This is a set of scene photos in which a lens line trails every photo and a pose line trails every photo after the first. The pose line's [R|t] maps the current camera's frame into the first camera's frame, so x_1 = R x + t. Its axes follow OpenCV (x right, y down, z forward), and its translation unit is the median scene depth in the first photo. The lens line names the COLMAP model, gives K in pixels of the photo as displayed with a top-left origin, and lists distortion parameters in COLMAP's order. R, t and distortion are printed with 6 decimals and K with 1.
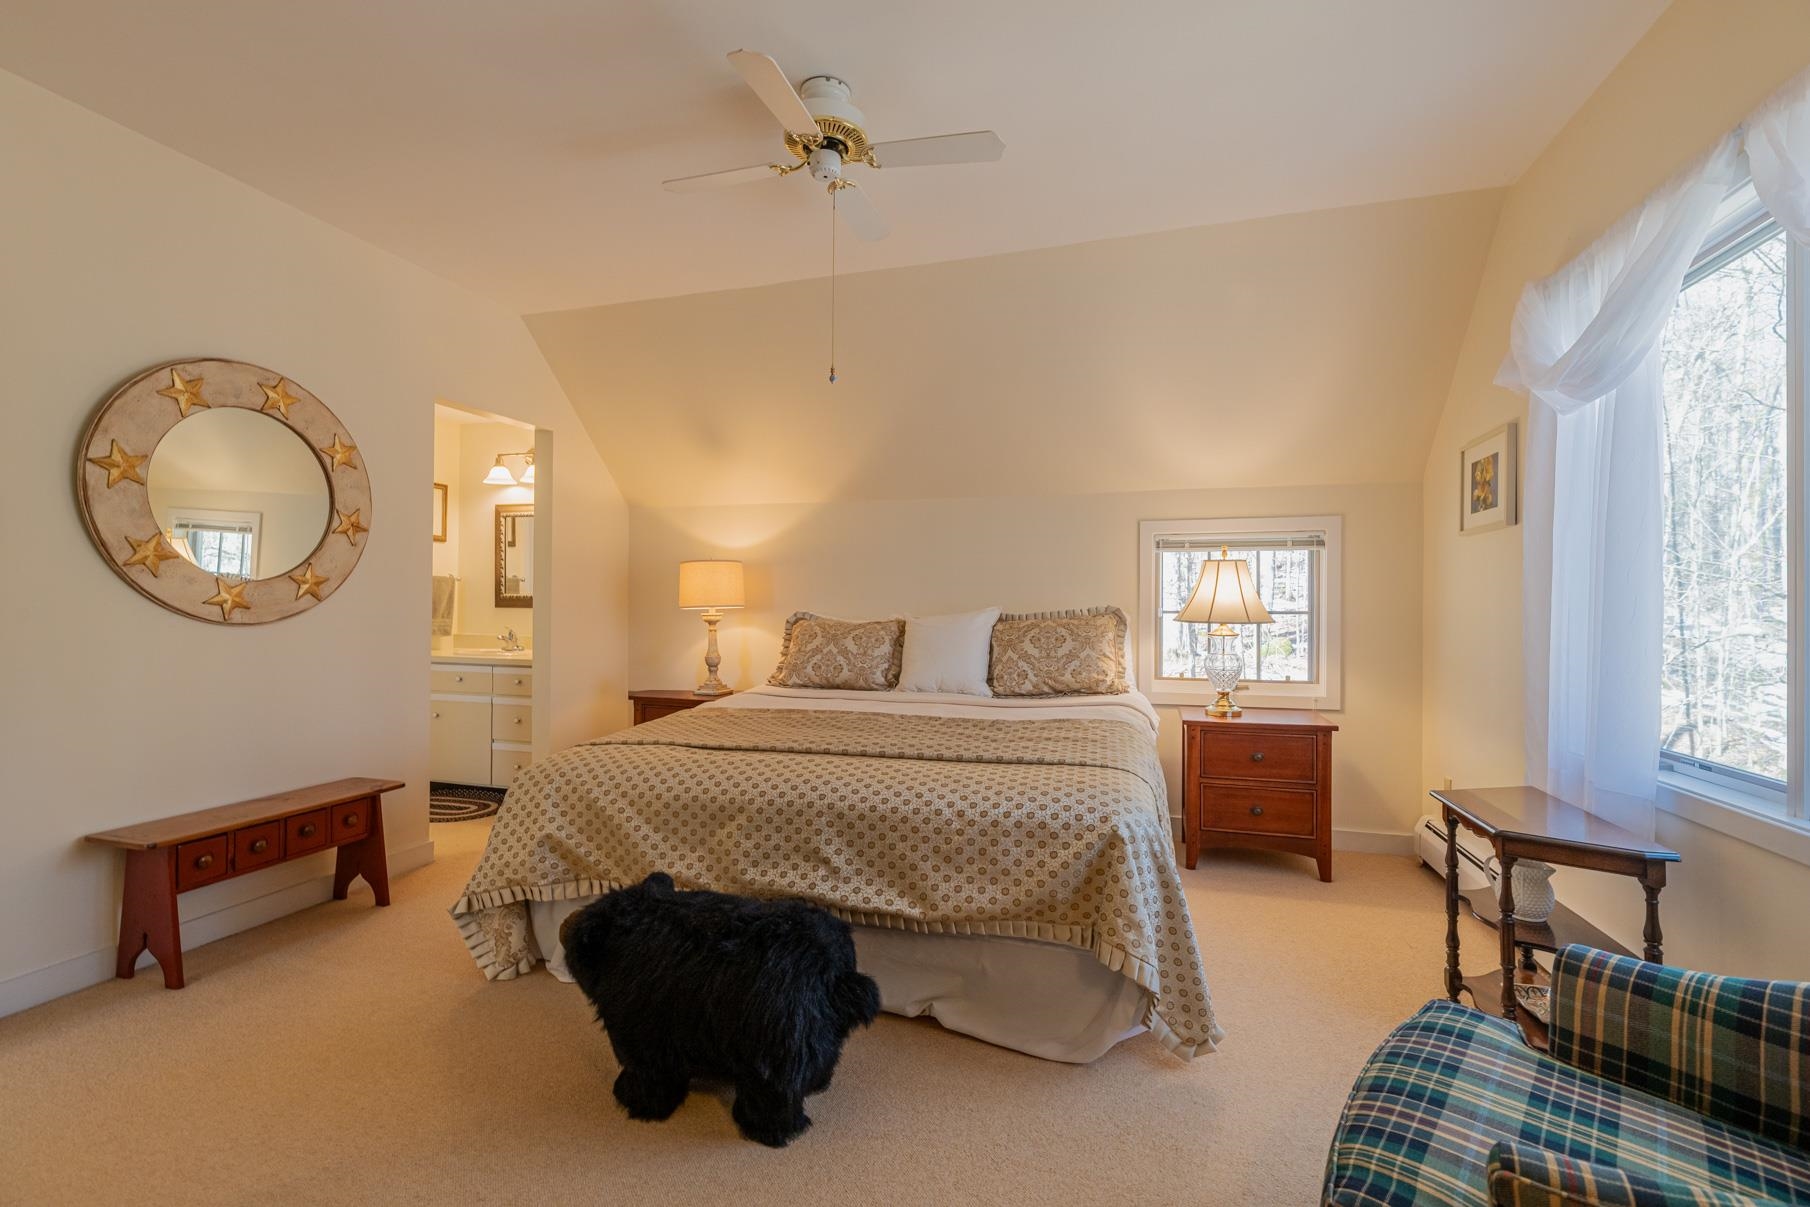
lens RADIAL K [[790.0, 0, 906.0], [0, 790.0, 621.2], [0, 0, 1]] dist [0.001151, 0.000033]
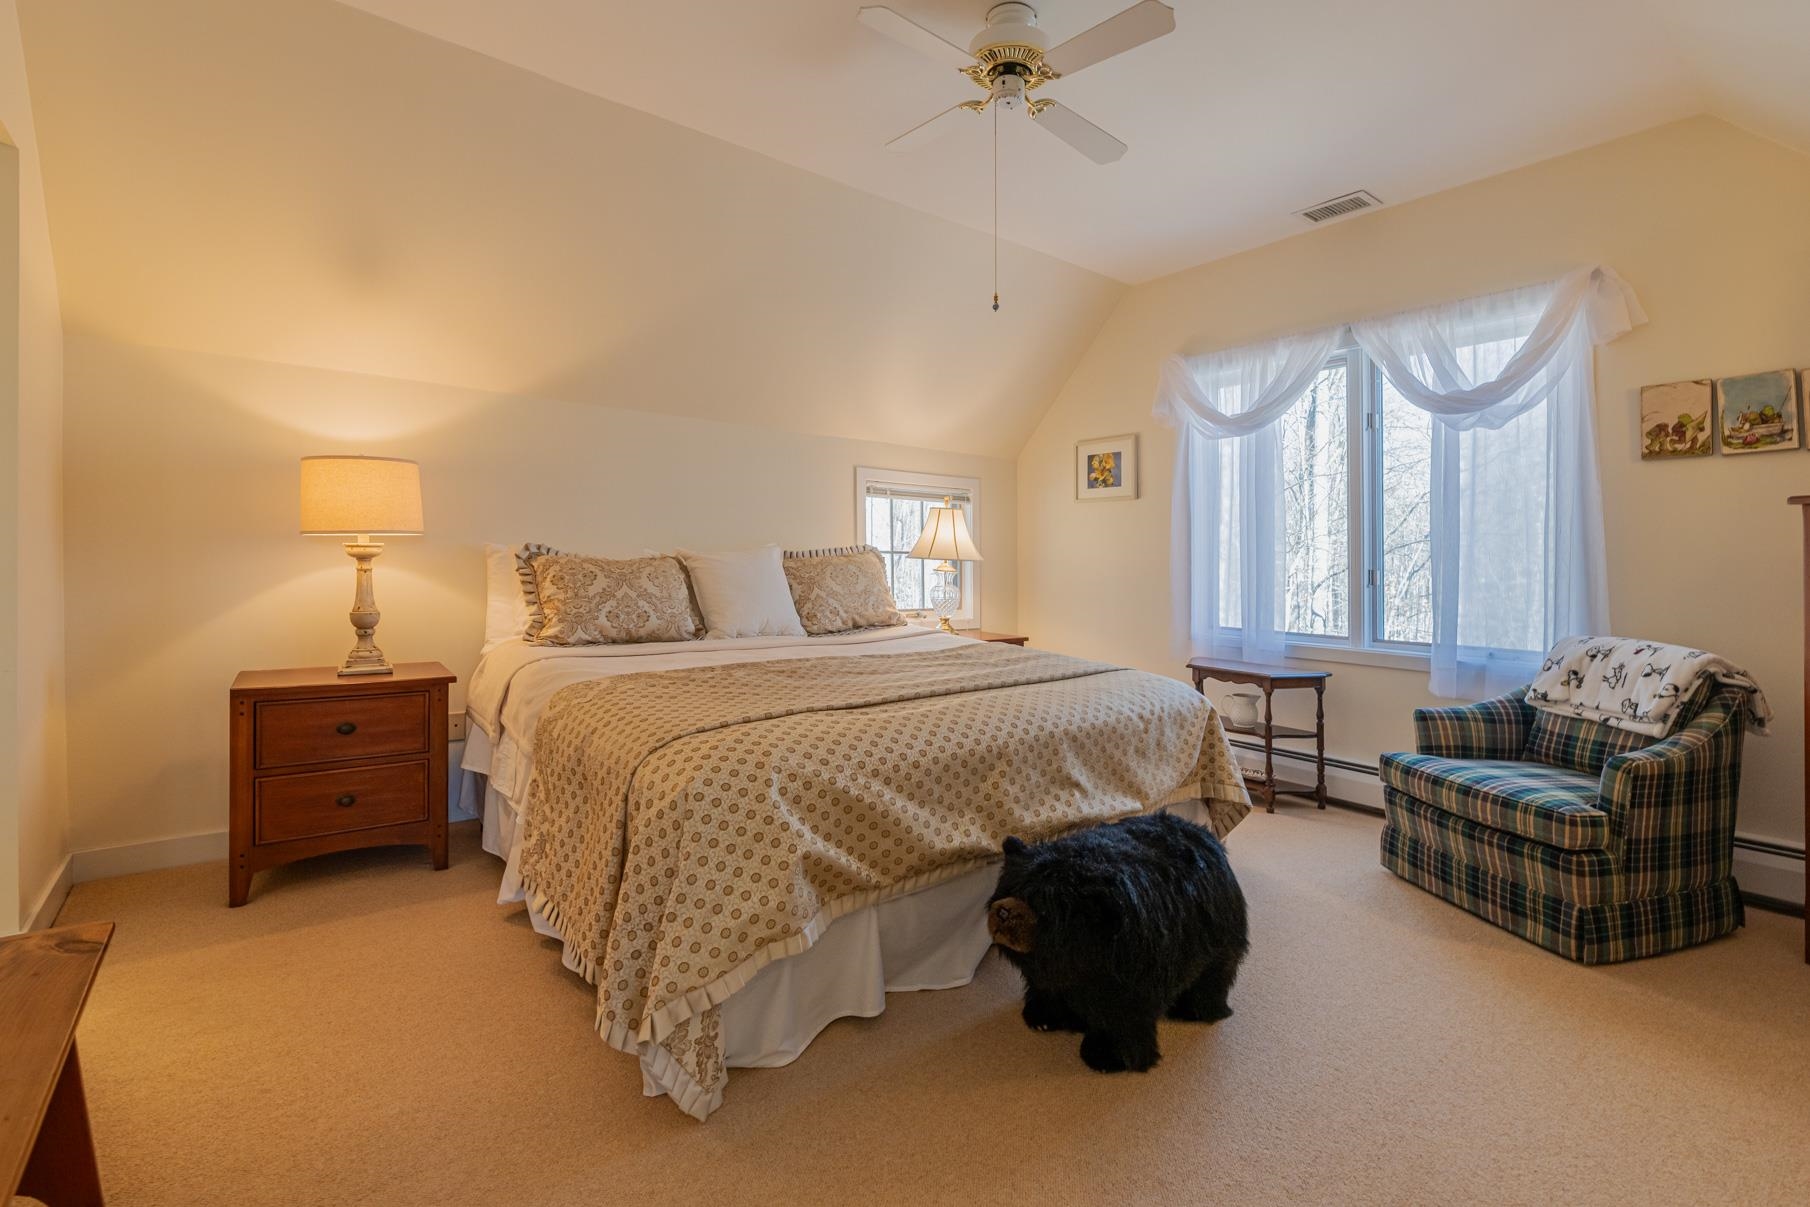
lens RADIAL K [[811.5, 0, 901.4], [0, 811.5, 589.5], [0, 0, 1]] dist [-0.001384, -0.000023]
pose [[0.567059, -0.023020, 0.823355, -0.739407], [0.001070, 0.999629, 0.027212, 0.013522], [-0.823676, -0.014550, 0.566874, 0.396790]]
